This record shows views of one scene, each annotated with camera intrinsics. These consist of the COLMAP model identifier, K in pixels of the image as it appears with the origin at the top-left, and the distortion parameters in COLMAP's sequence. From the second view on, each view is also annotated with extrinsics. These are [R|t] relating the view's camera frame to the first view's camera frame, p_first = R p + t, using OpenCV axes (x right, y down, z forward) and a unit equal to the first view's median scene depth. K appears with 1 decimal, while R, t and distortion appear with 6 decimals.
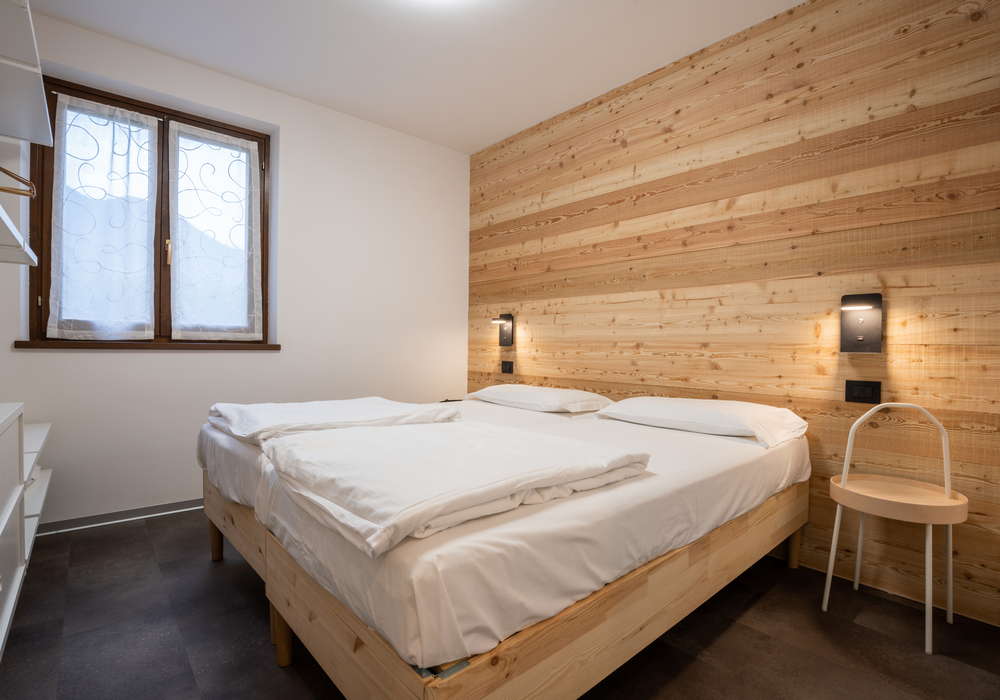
lens RADIAL K [[481.3, 0, 497.5], [0, 481.3, 353.3], [0, 0, 1]] dist [-0.035563, 0.006267]
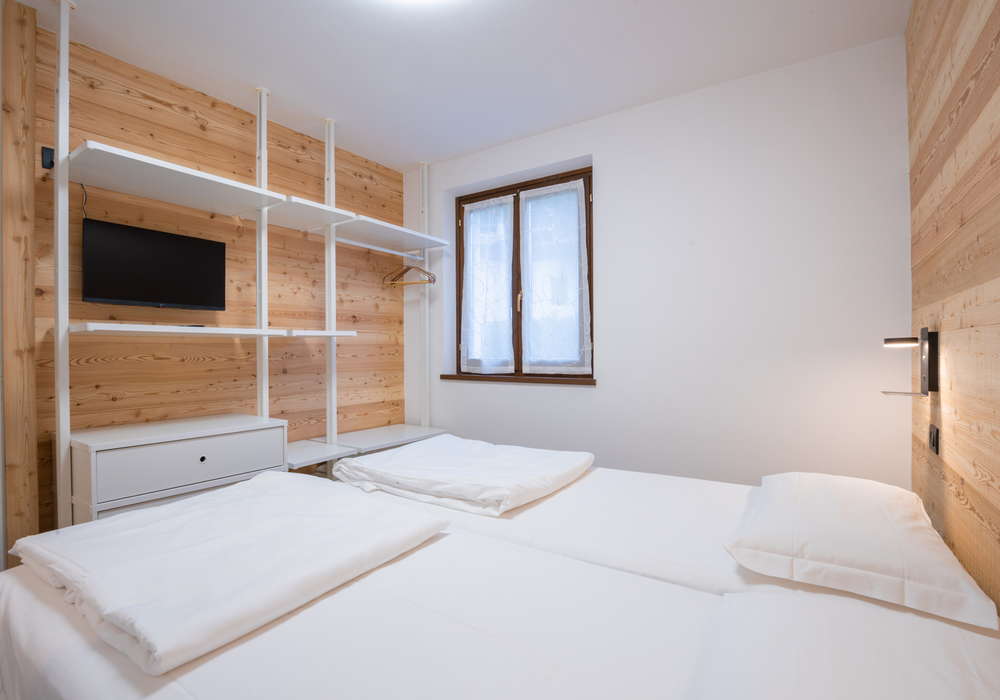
lens RADIAL K [[481.3, 0, 493.8], [0, 481.3, 351.7], [0, 0, 1]] dist [-0.035563, 0.006267]
pose [[0.260322, -0.014111, -0.965419, 0.502725], [-0.005408, 0.999856, -0.016073, -0.068437], [0.965507, 0.009405, 0.260208, 0.655747]]
